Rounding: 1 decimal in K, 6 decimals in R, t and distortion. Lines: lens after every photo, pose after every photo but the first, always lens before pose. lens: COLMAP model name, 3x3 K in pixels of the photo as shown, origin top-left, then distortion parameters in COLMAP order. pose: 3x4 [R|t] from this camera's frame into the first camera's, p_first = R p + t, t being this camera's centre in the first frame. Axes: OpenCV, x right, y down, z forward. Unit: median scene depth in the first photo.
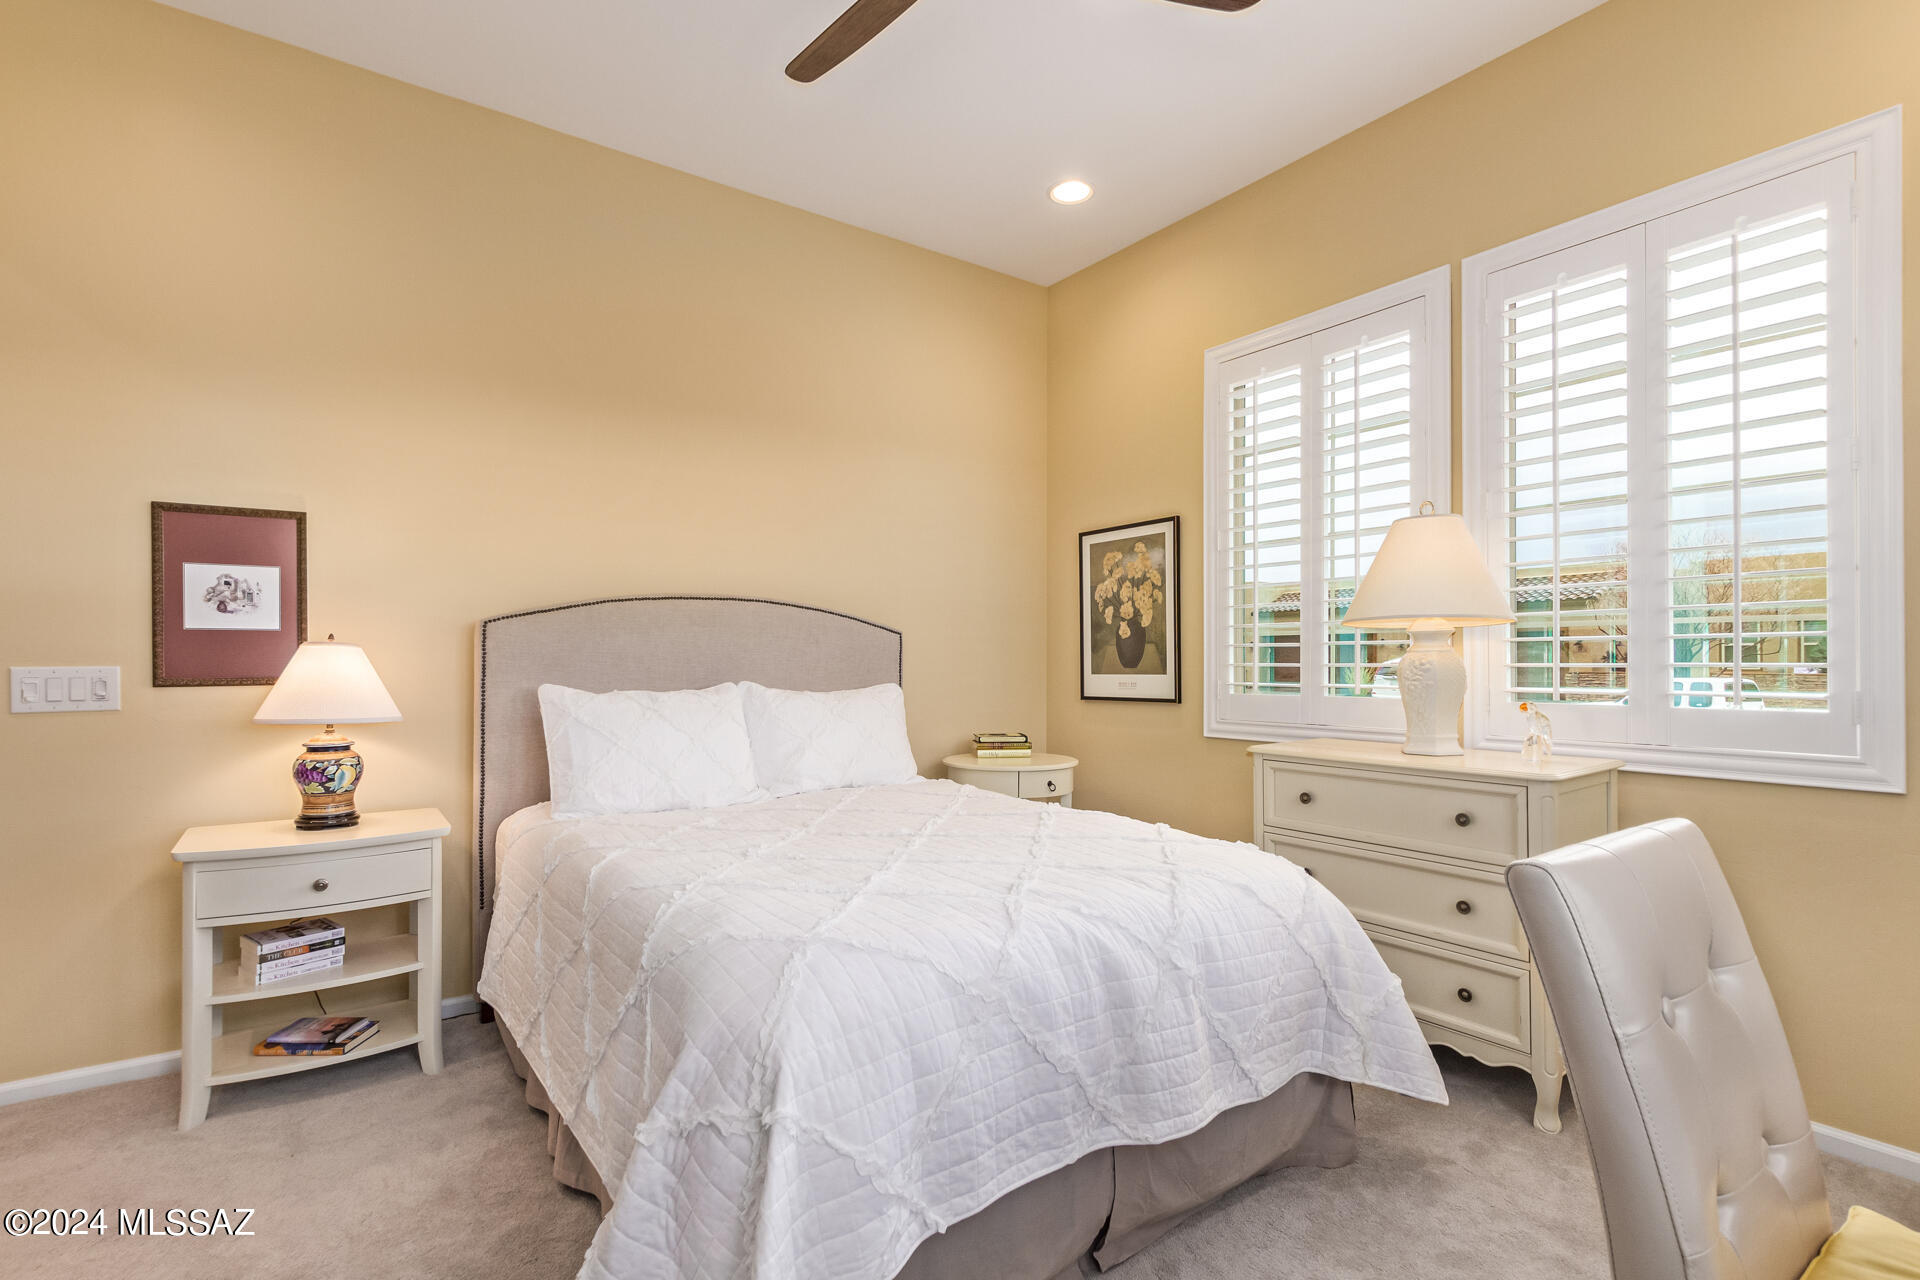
lens RADIAL K [[894.6, 0, 958.6], [0, 894.6, 662.9], [0, 0, 1]] dist [0.001768, -0.002938]
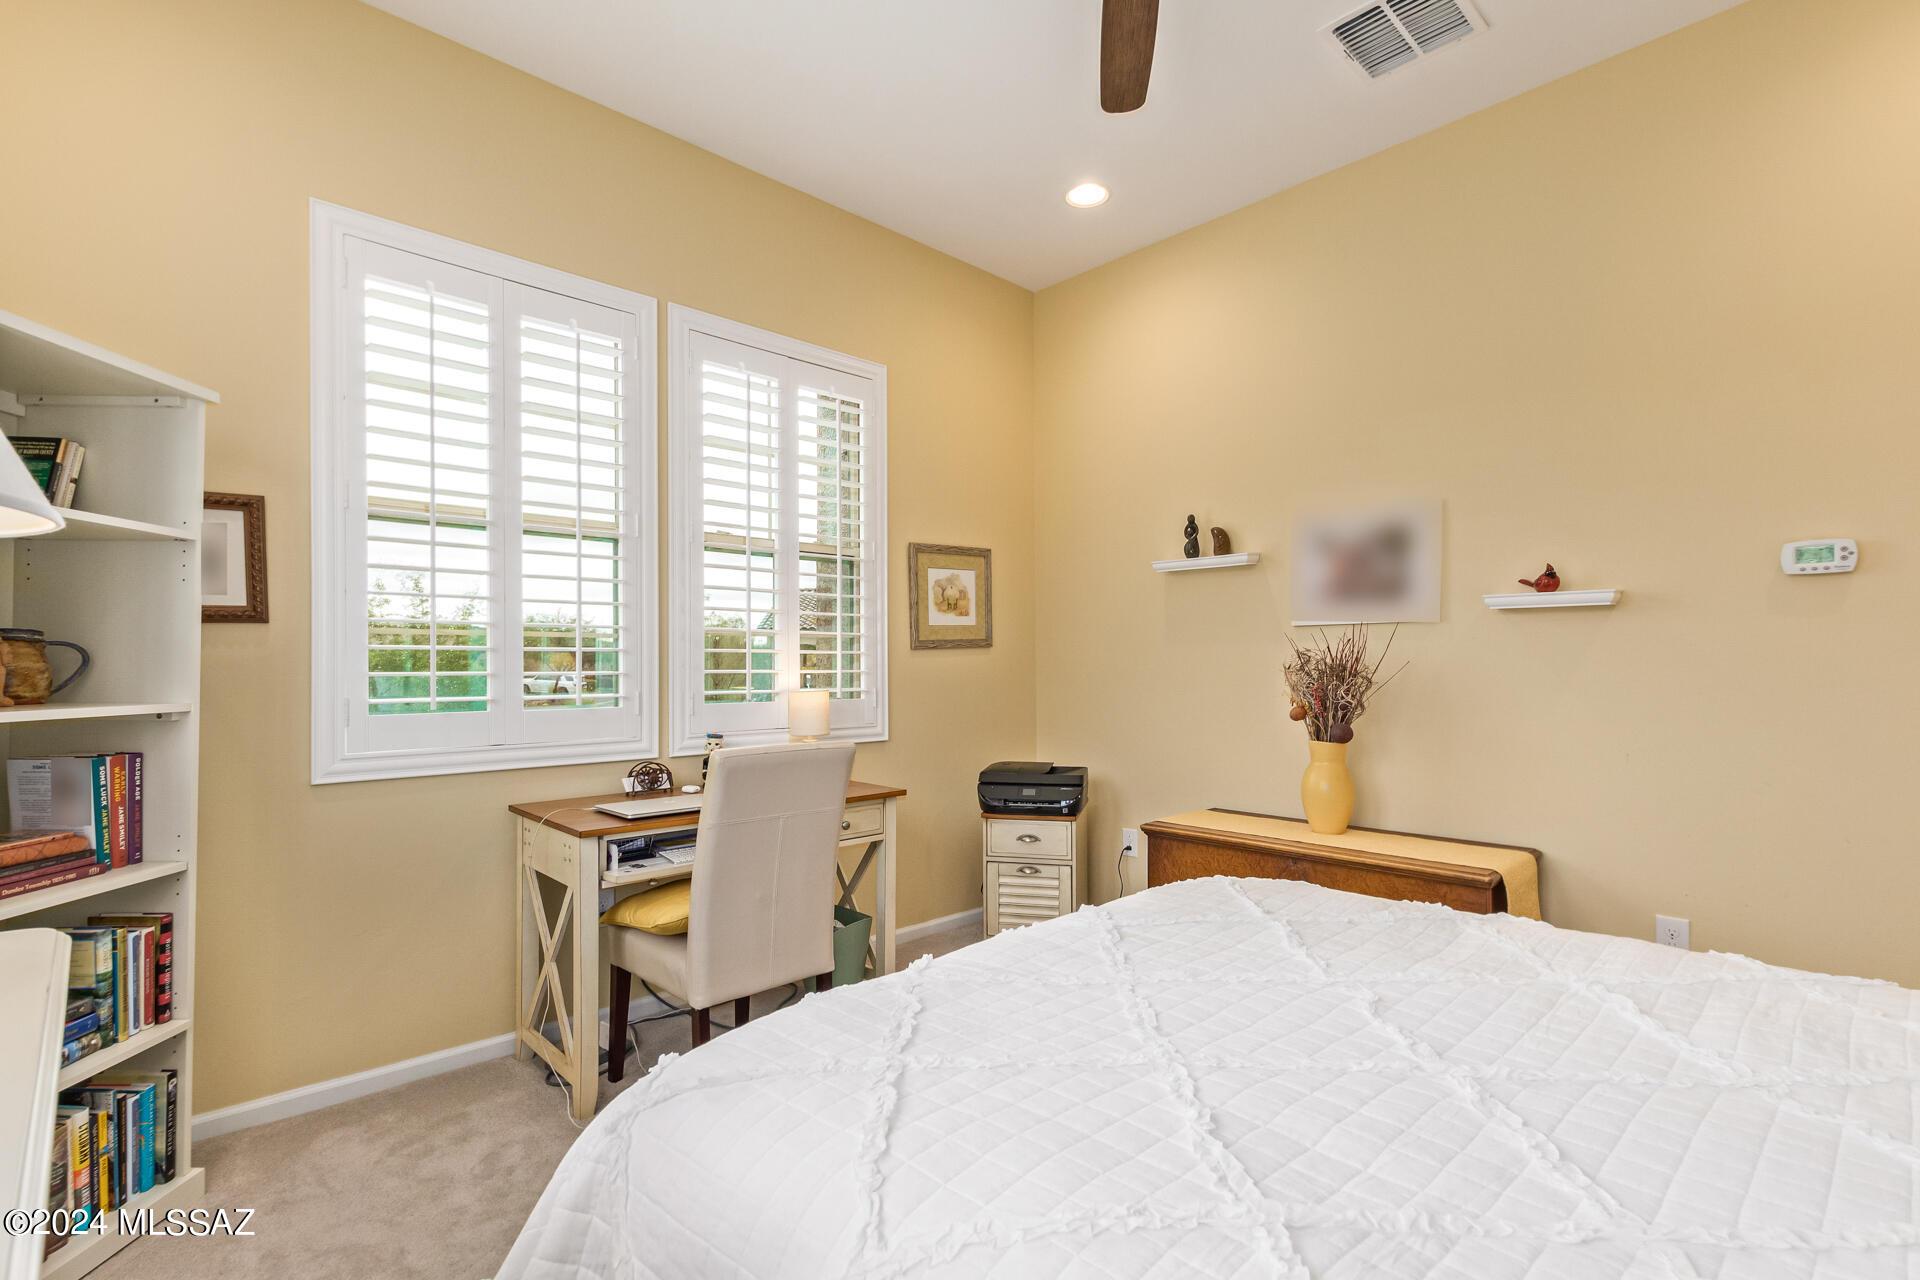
lens RADIAL K [[894.6, 0, 958.6], [0, 894.6, 662.9], [0, 0, 1]] dist [0.001768, -0.002938]
pose [[-0.146606, 0.006893, 0.989171, -0.485093], [0.005101, 0.999968, -0.006213, -0.000723], [-0.989182, 0.004135, -0.146636, 0.690732]]
